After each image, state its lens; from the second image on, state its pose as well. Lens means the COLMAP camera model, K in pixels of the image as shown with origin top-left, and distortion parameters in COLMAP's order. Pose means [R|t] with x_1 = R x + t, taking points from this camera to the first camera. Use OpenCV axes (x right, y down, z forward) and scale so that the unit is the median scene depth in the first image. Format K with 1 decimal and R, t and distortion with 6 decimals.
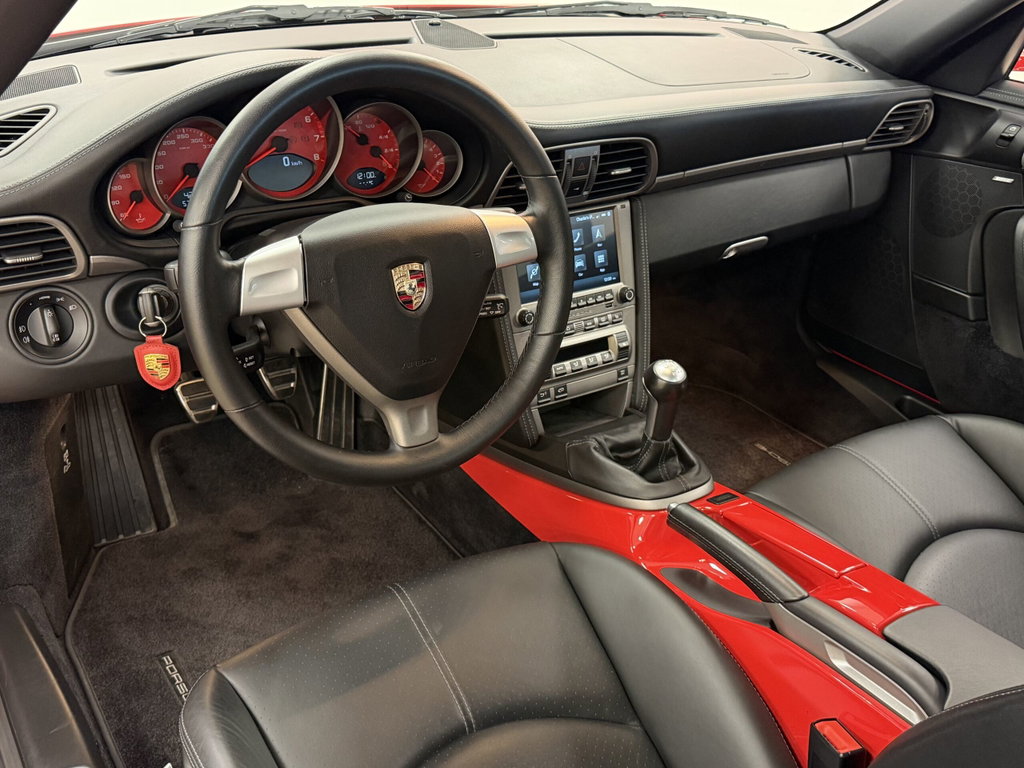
lens RADIAL K [[1015.1, 0, 512.0], [0, 1015.1, 384.0], [0, 0, 1]] dist [0.138182, -0.278986]
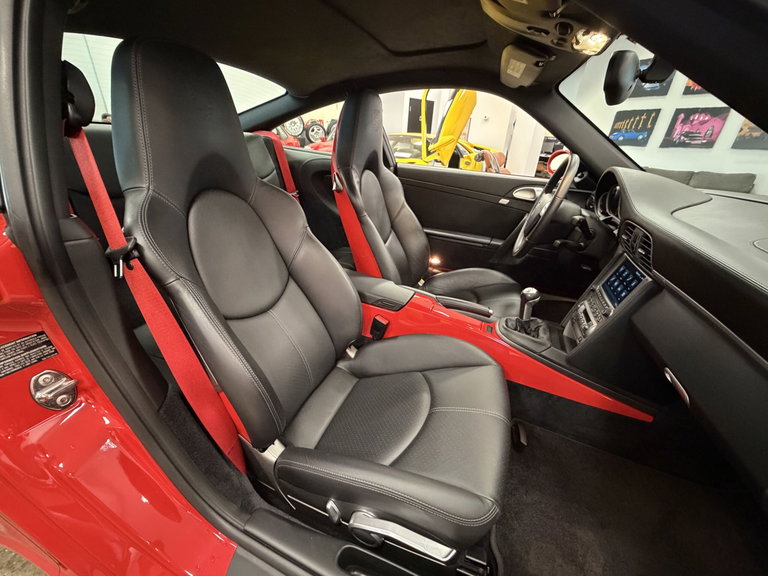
lens RADIAL K [[307.1, 0, 384.0], [0, 307.1, 288.0], [0, 0, 1]] dist [0.000412, 0.000079]
pose [[-0.835594, 0.139353, -0.531379, 0.772224], [-0.343209, 0.622853, 0.703037, -0.383925], [0.428941, 0.769828, -0.472625, 1.073159]]
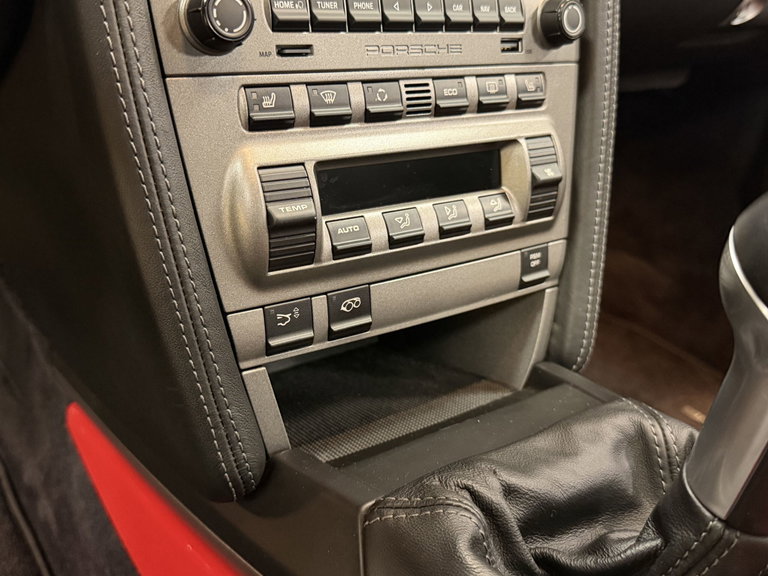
lens RADIAL K [[761.3, 0, 384.0], [0, 761.3, 288.0], [0, 0, 1]] dist [0.138182, -0.278986]
pose [[0.997541, 0.033393, 0.061626, 0.043554], [-0.031927, 0.999187, -0.024614, 0.006315], [-0.062398, 0.022586, 0.997796, 0.767403]]
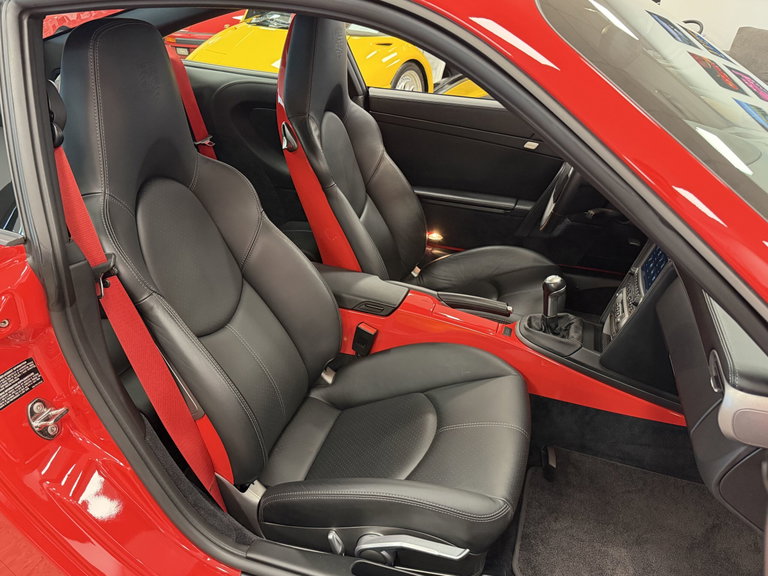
lens RADIAL K [[633.4, 0, 384.0], [0, 633.4, 288.0], [0, 0, 1]] dist [0.055791, -0.001237]
pose [[-0.784356, 0.199808, -0.587250, 1.038174], [-0.356839, 0.629038, 0.690635, -0.671816], [0.507397, 0.751258, -0.422090, 1.228277]]
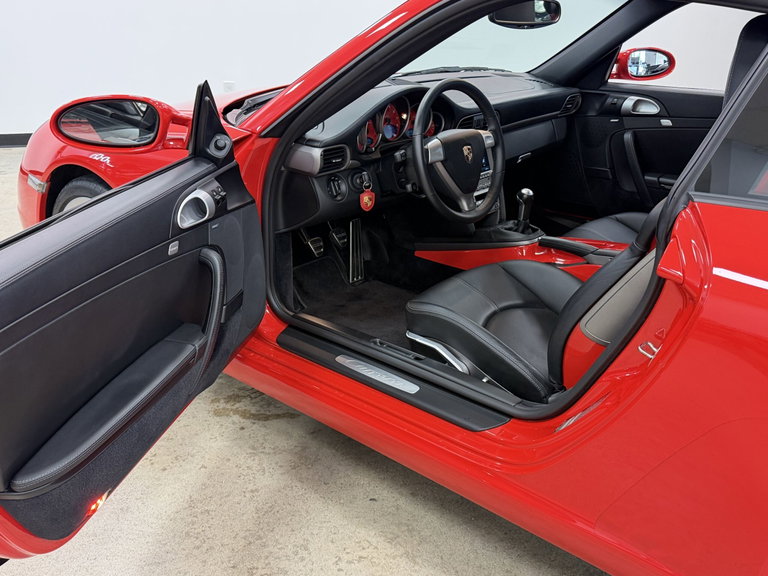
lens RADIAL K [[761.3, 0, 384.0], [0, 761.3, 288.0], [0, 0, 1]] dist [0.138182, -0.278986]
pose [[0.964872, -0.141648, 0.221262, -0.610609], [0.162881, 0.983334, -0.080774, 0.298305], [-0.206133, 0.113976, 0.971863, -0.753874]]
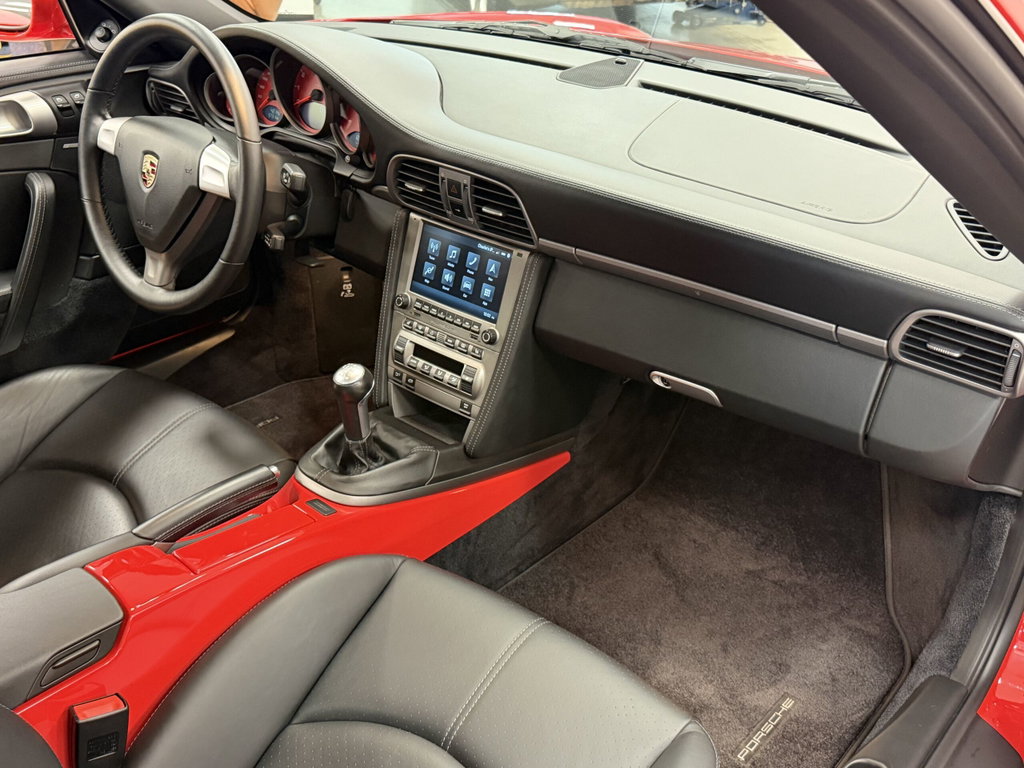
lens RADIAL K [[1015.1, 0, 512.0], [0, 1015.1, 384.0], [0, 0, 1]] dist [0.138182, -0.278986]
pose [[0.271329, 0.421934, -0.865074, 1.007654], [-0.462552, 0.845358, 0.267239, -0.328060], [0.844053, 0.327632, 0.424537, 0.623084]]
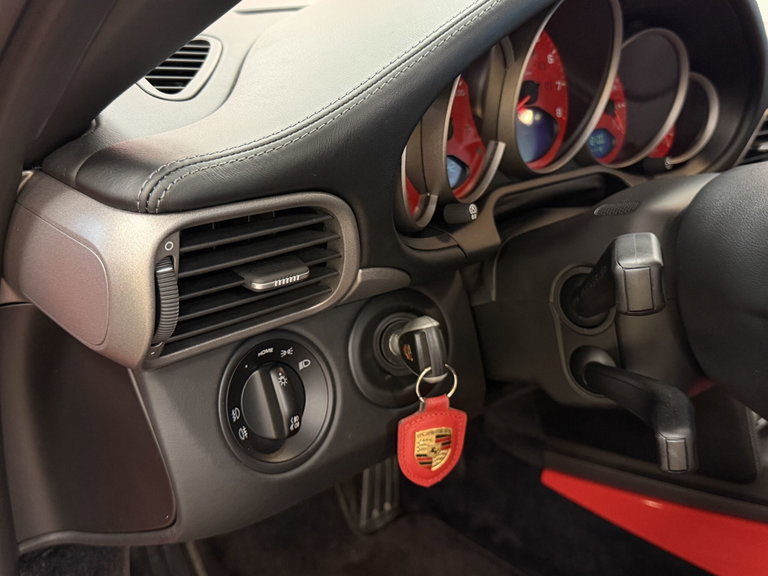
lens RADIAL K [[761.3, 0, 384.0], [0, 761.3, 288.0], [0, 0, 1]] dist [0.138182, -0.278986]
pose [[0.980931, -0.082810, 0.175829, -0.342089], [0.101978, 0.989448, -0.102925, -0.051164], [-0.165451, 0.118893, 0.979025, 0.434083]]
